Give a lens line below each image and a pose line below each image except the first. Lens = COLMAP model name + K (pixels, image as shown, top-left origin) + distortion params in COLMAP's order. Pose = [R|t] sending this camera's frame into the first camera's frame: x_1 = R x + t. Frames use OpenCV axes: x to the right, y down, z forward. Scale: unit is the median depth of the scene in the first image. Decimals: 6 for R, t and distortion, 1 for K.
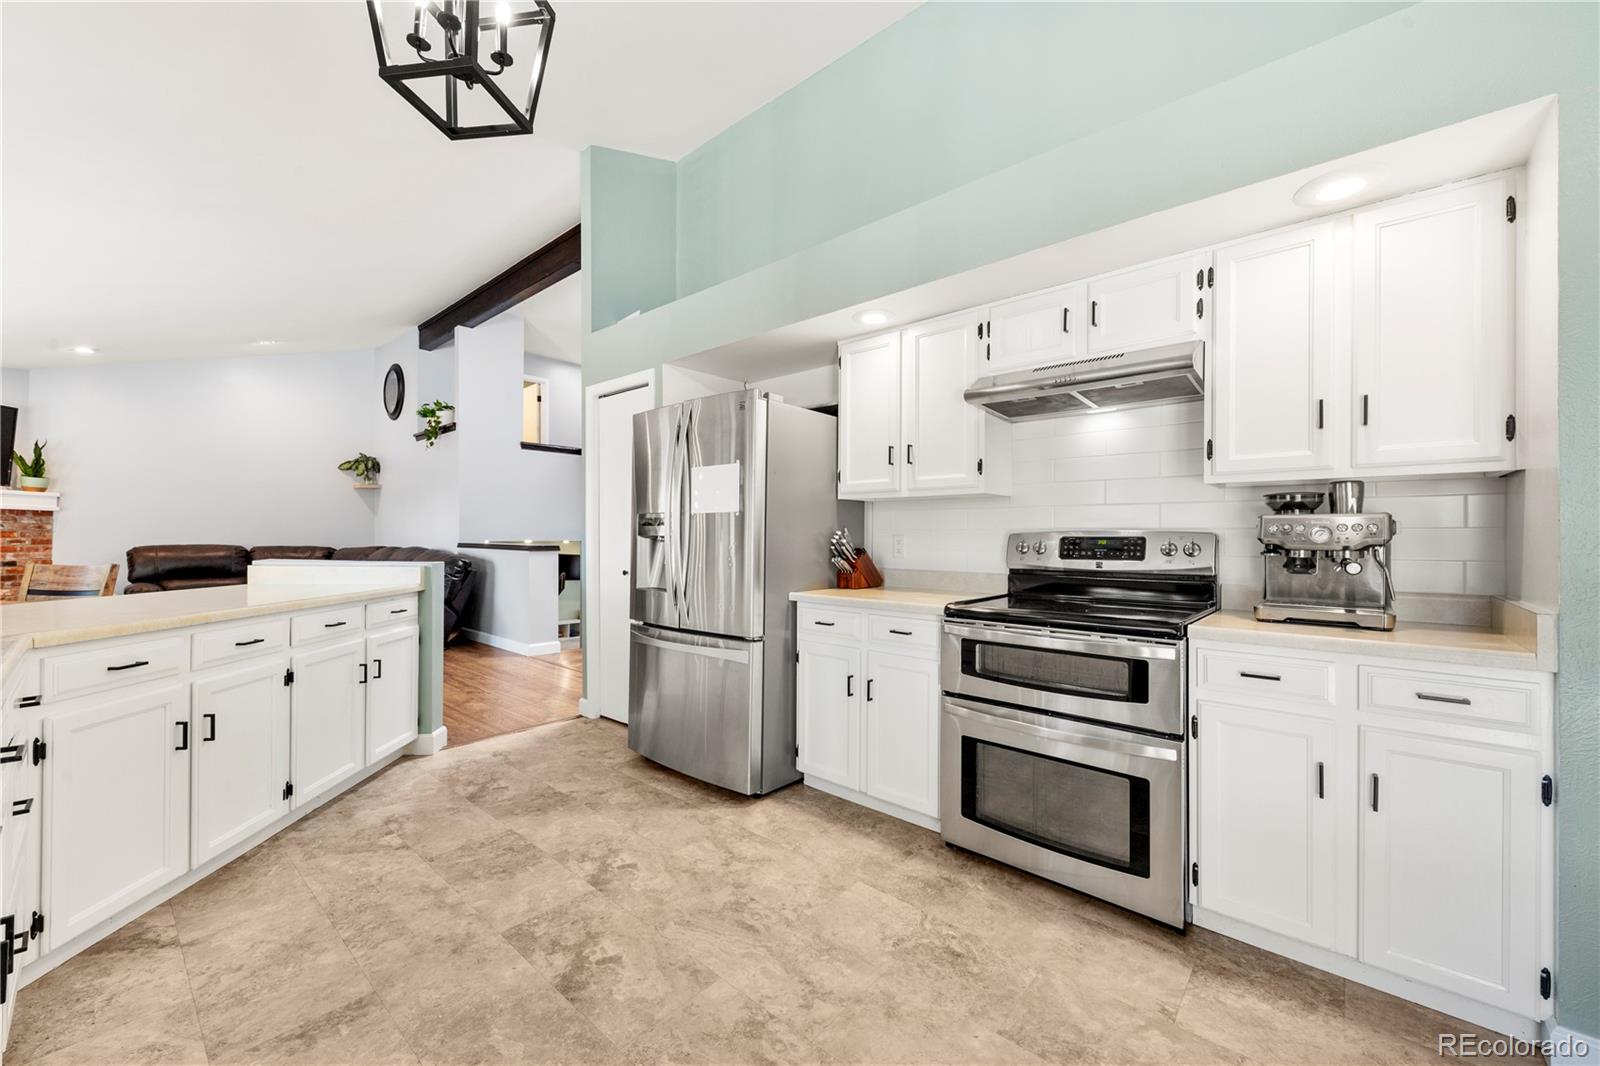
lens RADIAL K [[632.1, 0, 798.1], [0, 632.1, 536.3], [0, 0, 1]] dist [0.011787, -0.002290]
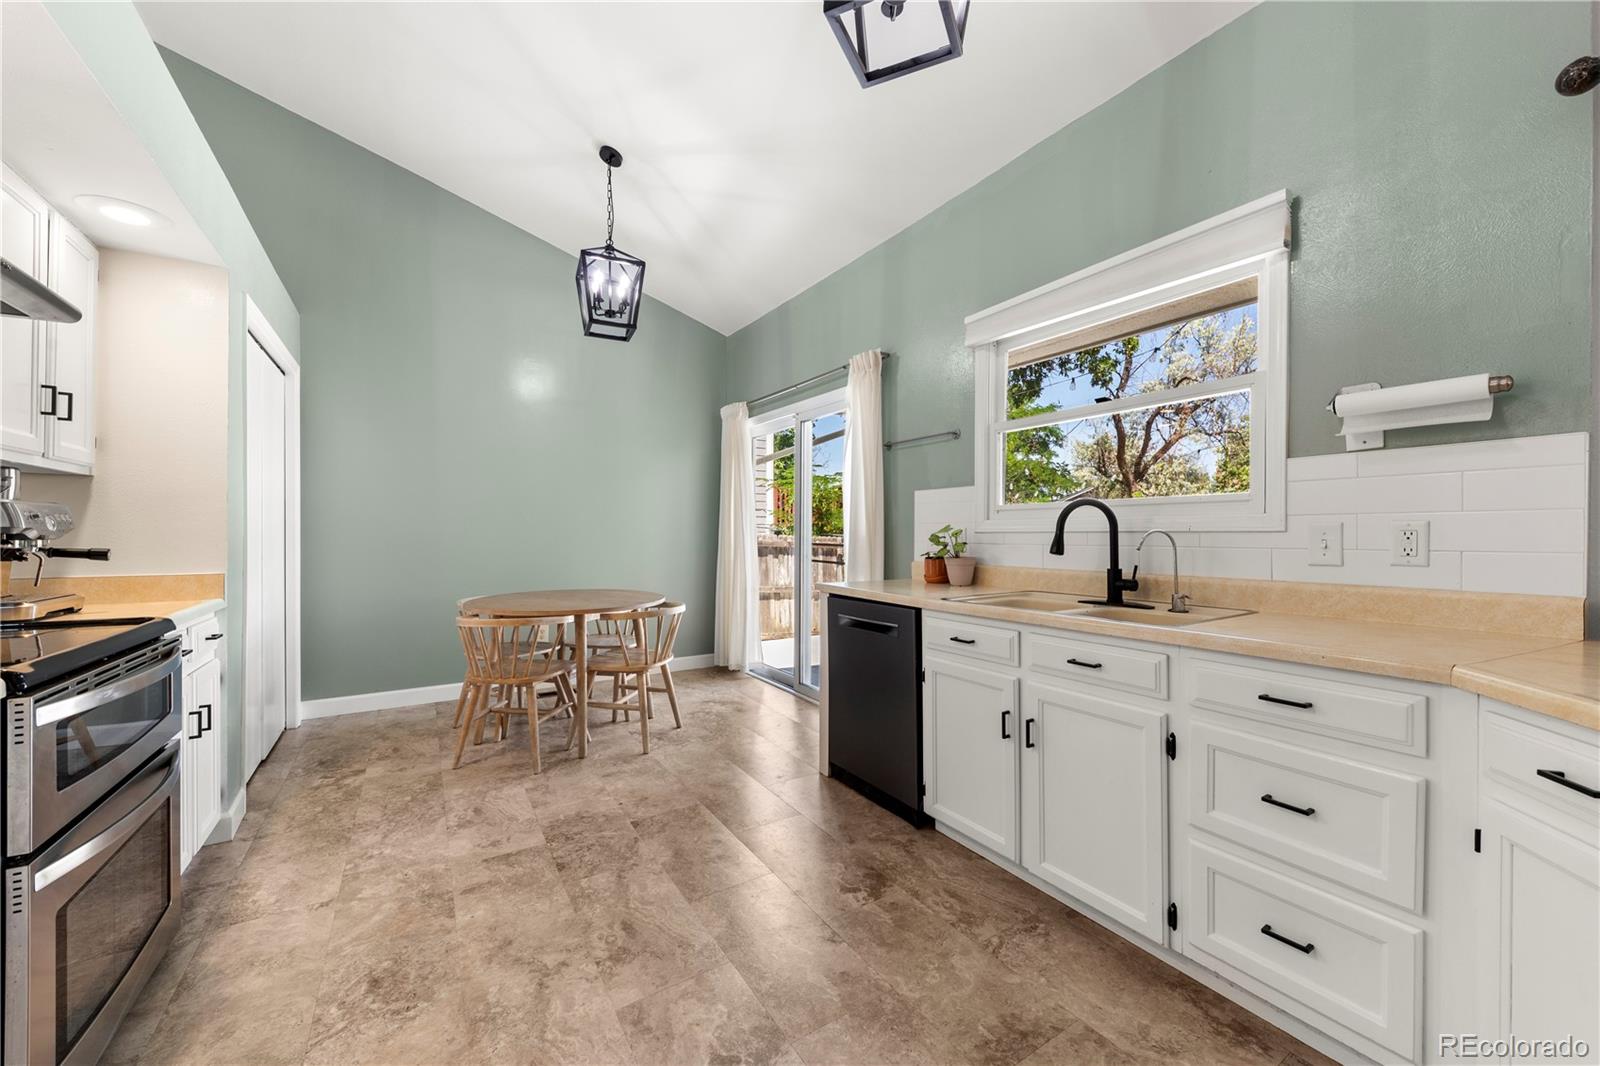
lens RADIAL K [[587.2, 0, 810.3], [0, 587.2, 544.9], [0, 0, 1]] dist [-0.001813, -0.000111]
pose [[-0.965043, -0.013997, 0.261719, -0.314275], [-0.010714, 0.999845, 0.013965, 0.002647], [-0.261874, 0.010673, -0.965043, 0.900388]]
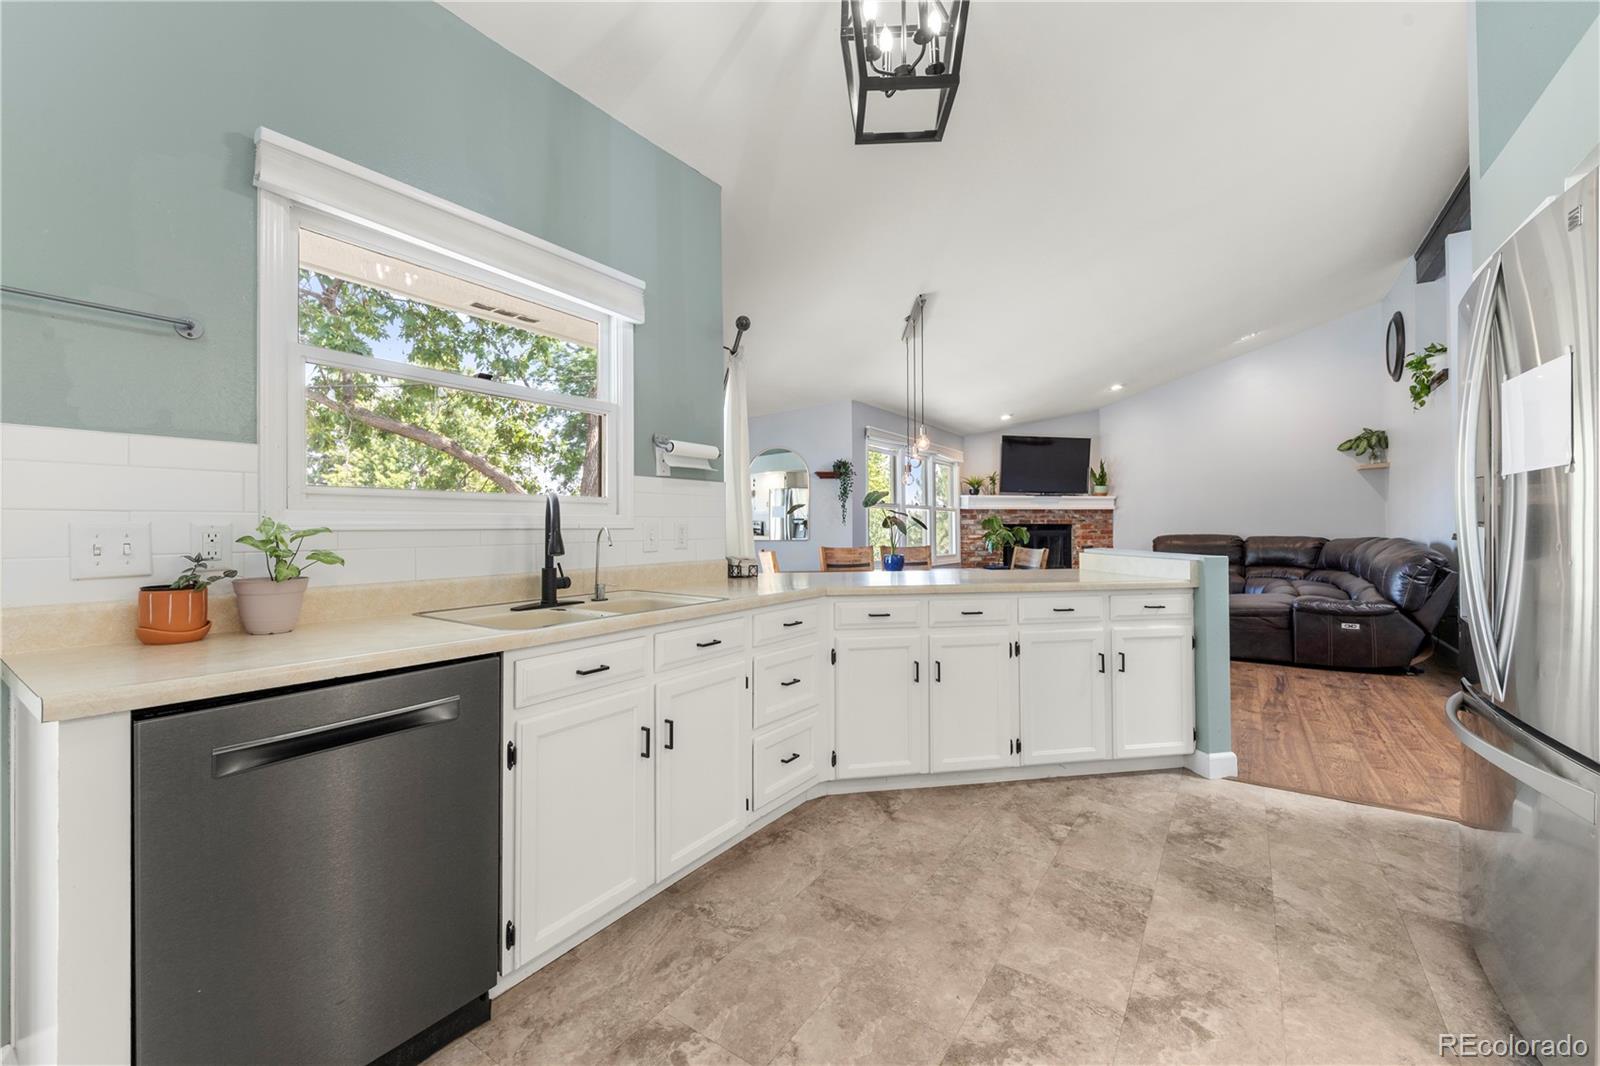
lens RADIAL K [[632.1, 0, 786.3], [0, 632.1, 529.4], [0, 0, 1]] dist [0.011787, -0.002290]
pose [[0.103004, -0.004817, -0.994669, 0.238698], [0.012206, 0.999919, -0.003578, -0.001139], [0.994606, -0.011772, 0.103054, 0.350433]]
